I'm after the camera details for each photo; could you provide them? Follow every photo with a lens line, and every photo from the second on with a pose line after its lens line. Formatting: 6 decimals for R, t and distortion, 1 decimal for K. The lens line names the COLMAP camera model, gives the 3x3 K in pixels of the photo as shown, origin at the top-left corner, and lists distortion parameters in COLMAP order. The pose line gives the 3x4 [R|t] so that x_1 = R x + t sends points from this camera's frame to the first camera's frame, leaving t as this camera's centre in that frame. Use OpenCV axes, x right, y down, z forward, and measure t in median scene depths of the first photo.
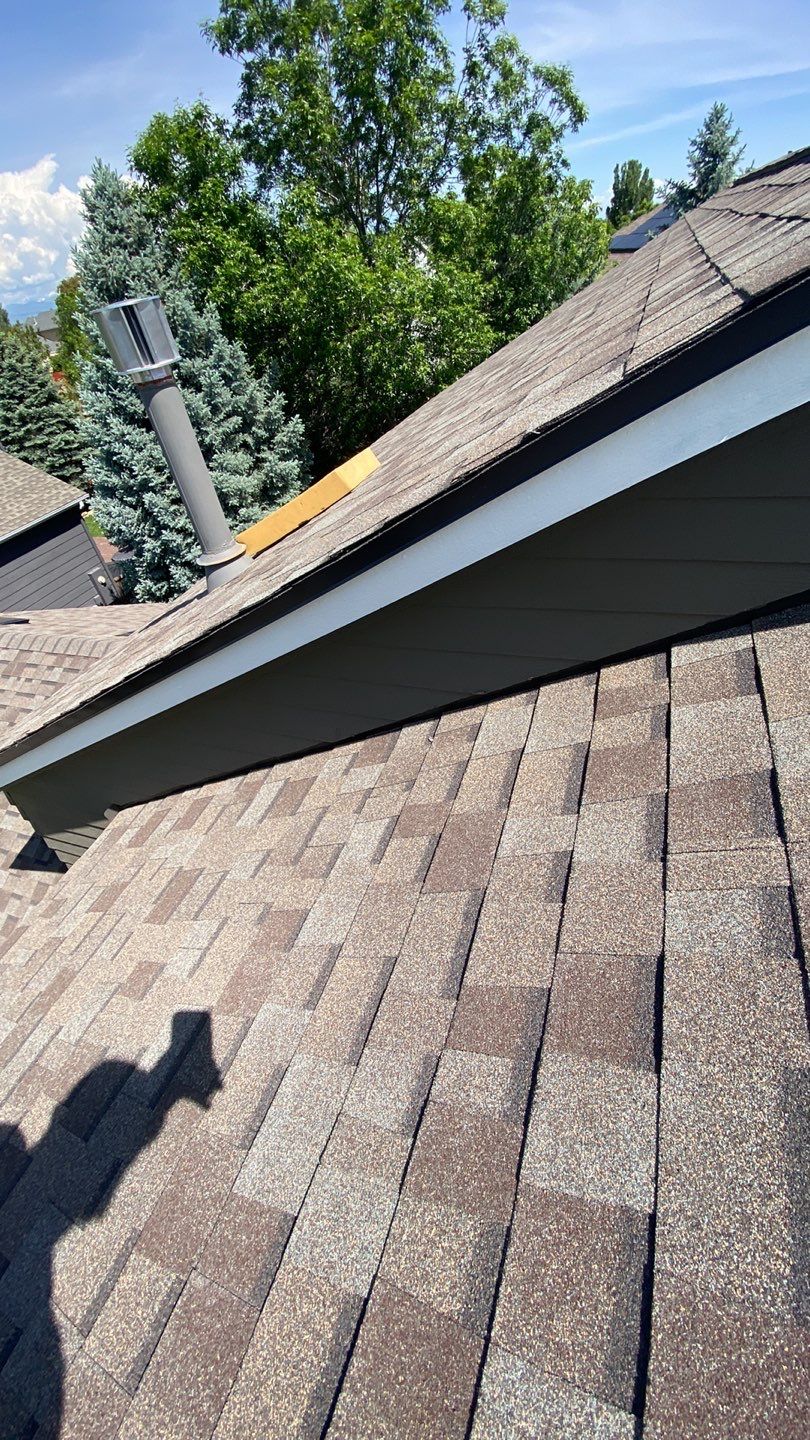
lens RADIAL K [[561.1, 0, 399.9], [0, 561.1, 717.1], [0, 0, 1]] dist [0.014267, -0.017336]
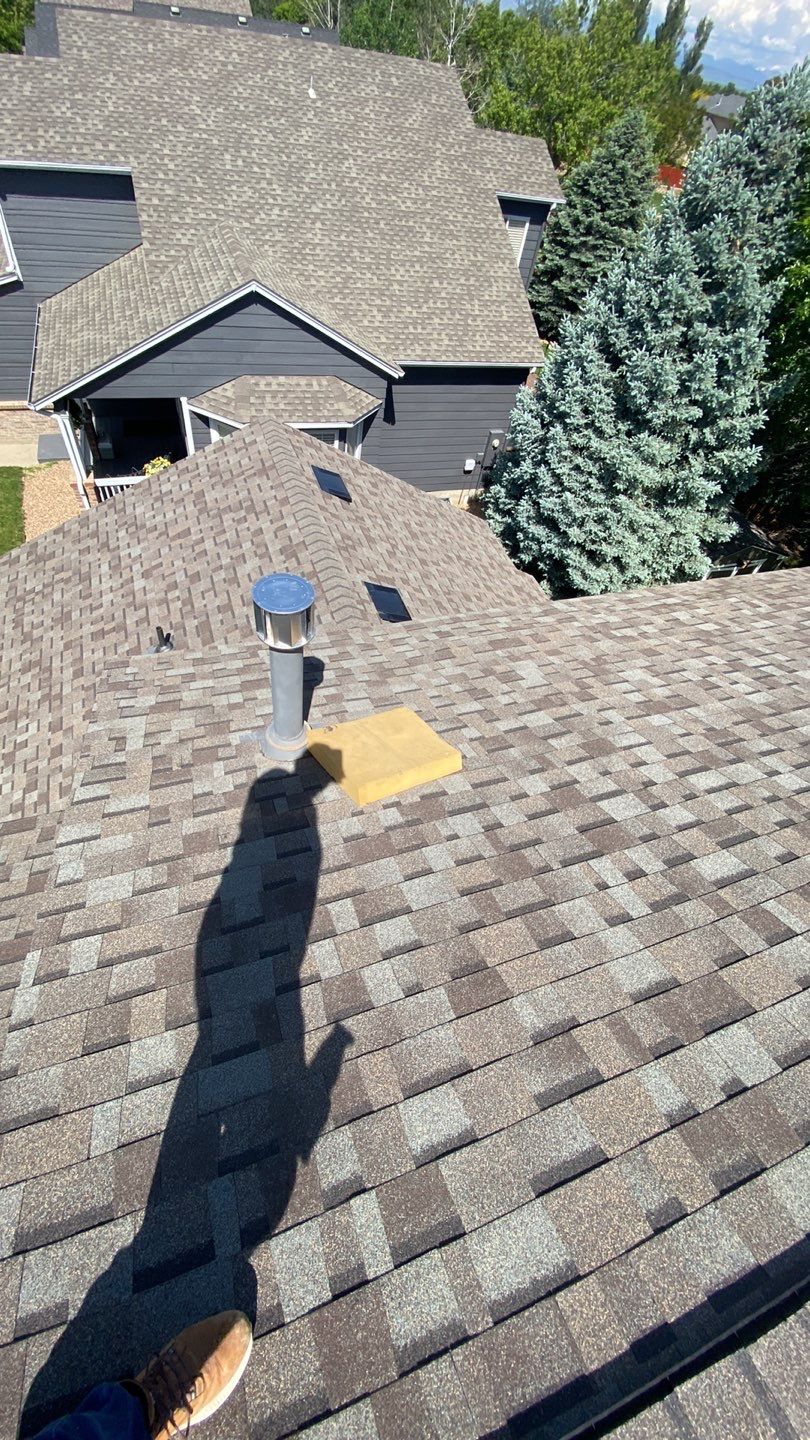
lens RADIAL K [[561.1, 0, 399.7], [0, 561.1, 713.7], [0, 0, 1]] dist [0.014267, -0.017336]
pose [[0.602660, 0.743186, -0.290647, 0.029493], [-0.661172, 0.668968, 0.339606, -0.206129], [0.446825, -0.012499, 0.894534, 0.017190]]
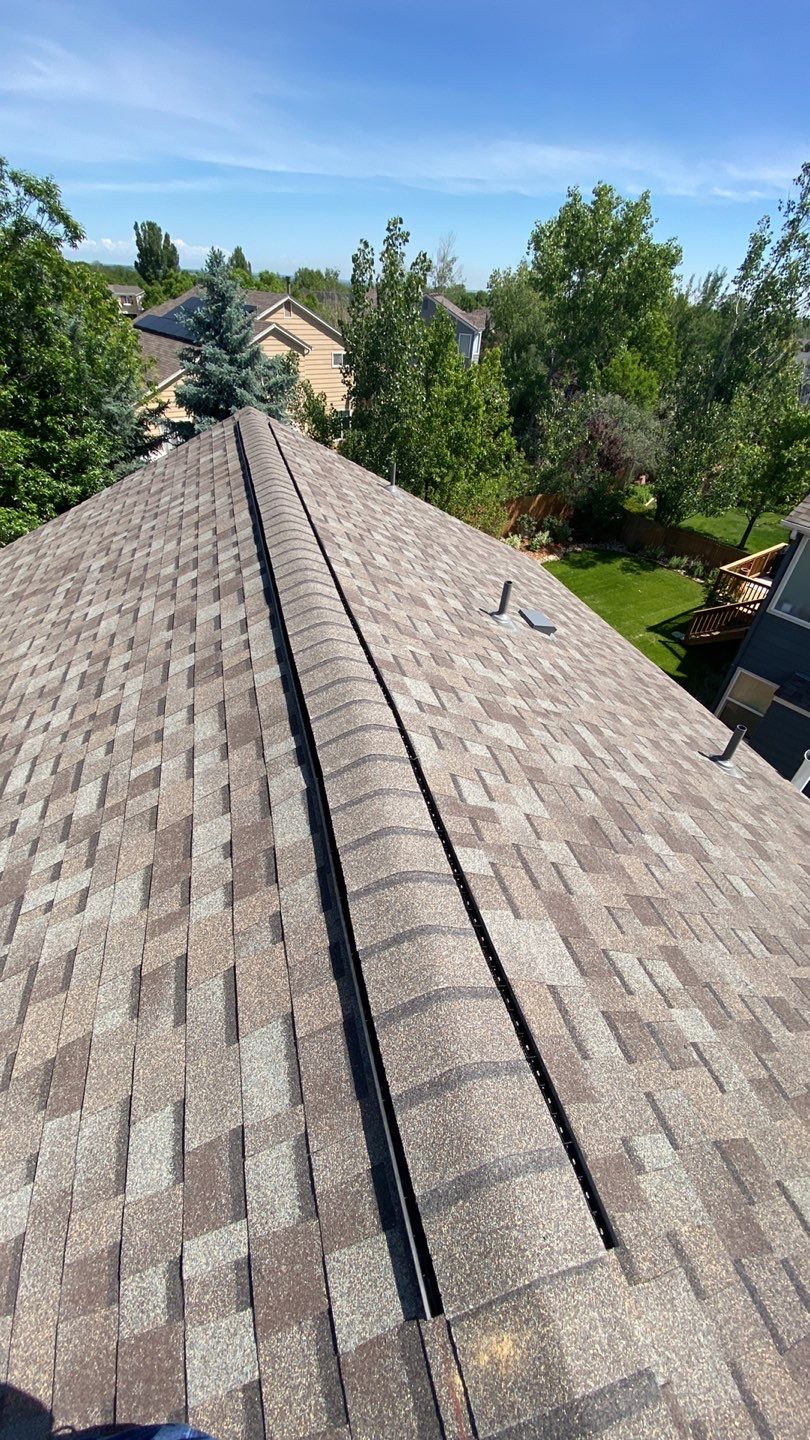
lens RADIAL K [[561.1, 0, 398.1], [0, 561.1, 713.5], [0, 0, 1]] dist [0.014267, -0.017336]
pose [[0.795725, -0.198606, 0.572169, 0.057795], [0.232420, 0.972510, 0.014338, -0.184048], [-0.559287, 0.121575, 0.820010, -0.000482]]
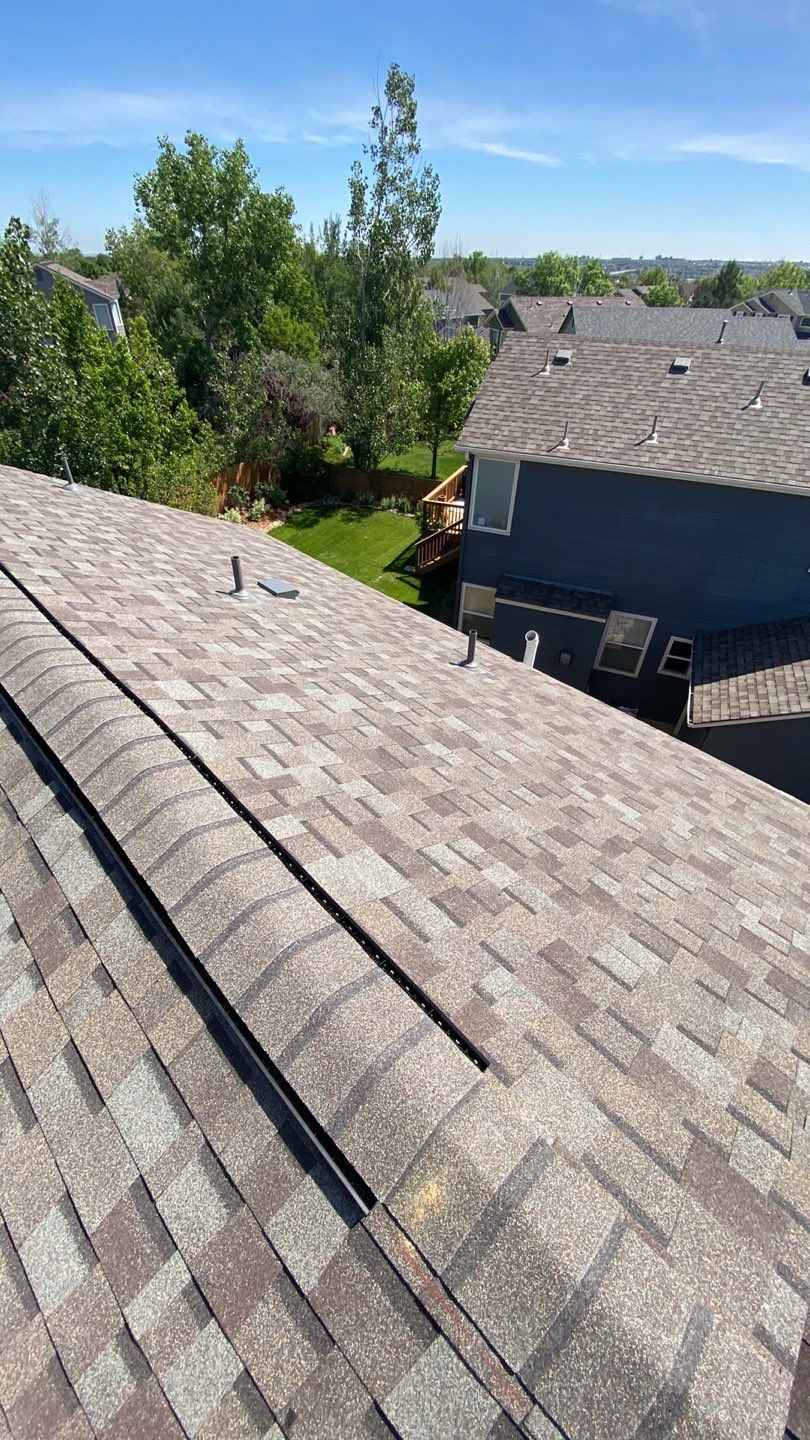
lens RADIAL K [[561.1, 0, 398.3], [0, 561.1, 716.3], [0, 0, 1]] dist [0.014267, -0.017336]
pose [[0.422879, -0.451260, 0.785836, 0.057179], [0.513404, 0.833893, 0.202581, -0.179165], [-0.746720, 0.317784, 0.584314, -0.008449]]
